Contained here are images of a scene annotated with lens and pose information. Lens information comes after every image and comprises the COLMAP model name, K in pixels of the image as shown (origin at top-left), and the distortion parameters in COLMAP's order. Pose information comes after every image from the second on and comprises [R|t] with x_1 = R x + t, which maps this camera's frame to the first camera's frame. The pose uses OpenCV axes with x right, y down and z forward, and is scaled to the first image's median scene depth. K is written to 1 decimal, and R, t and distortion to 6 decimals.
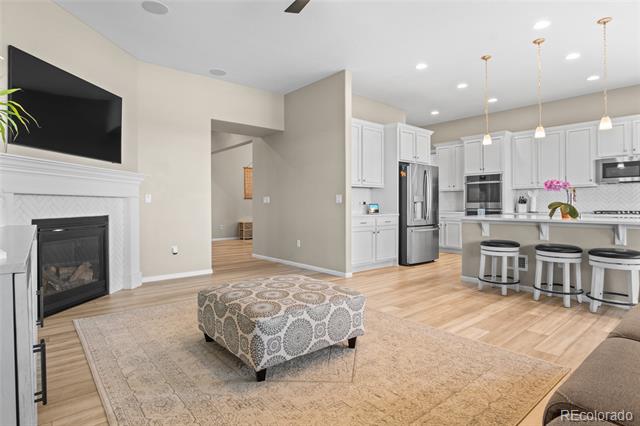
lens RADIAL K [[345.4, 0, 318.7], [0, 345.4, 208.7], [0, 0, 1]] dist [-0.024463, -0.000083]
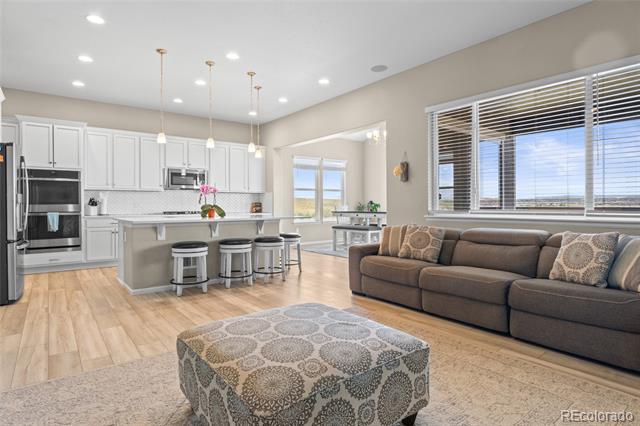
lens RADIAL K [[345.4, 0, 317.4], [0, 345.4, 210.3], [0, 0, 1]] dist [-0.024463, -0.000083]
pose [[0.043140, -0.011639, 0.999001, -0.412752], [0.014642, 0.999832, 0.011017, -0.005508], [-0.998962, 0.014152, 0.043303, 0.495766]]
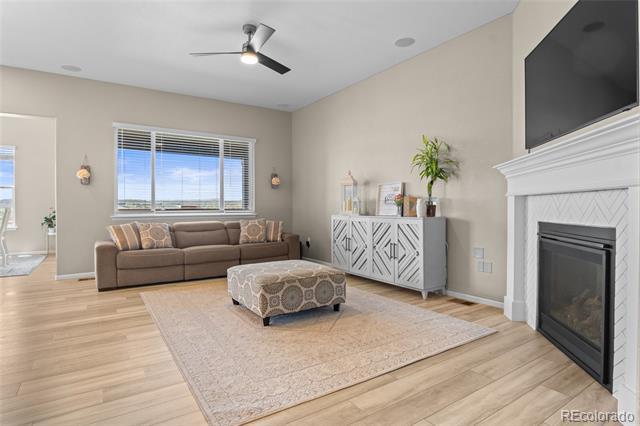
lens RADIAL K [[345.4, 0, 319.1], [0, 345.4, 208.5], [0, 0, 1]] dist [-0.024463, -0.000083]
pose [[-0.995361, -0.000817, 0.096205, -0.202471], [0.000674, 0.999880, 0.015468, -0.016552], [-0.096206, 0.015461, -0.995241, 1.273453]]
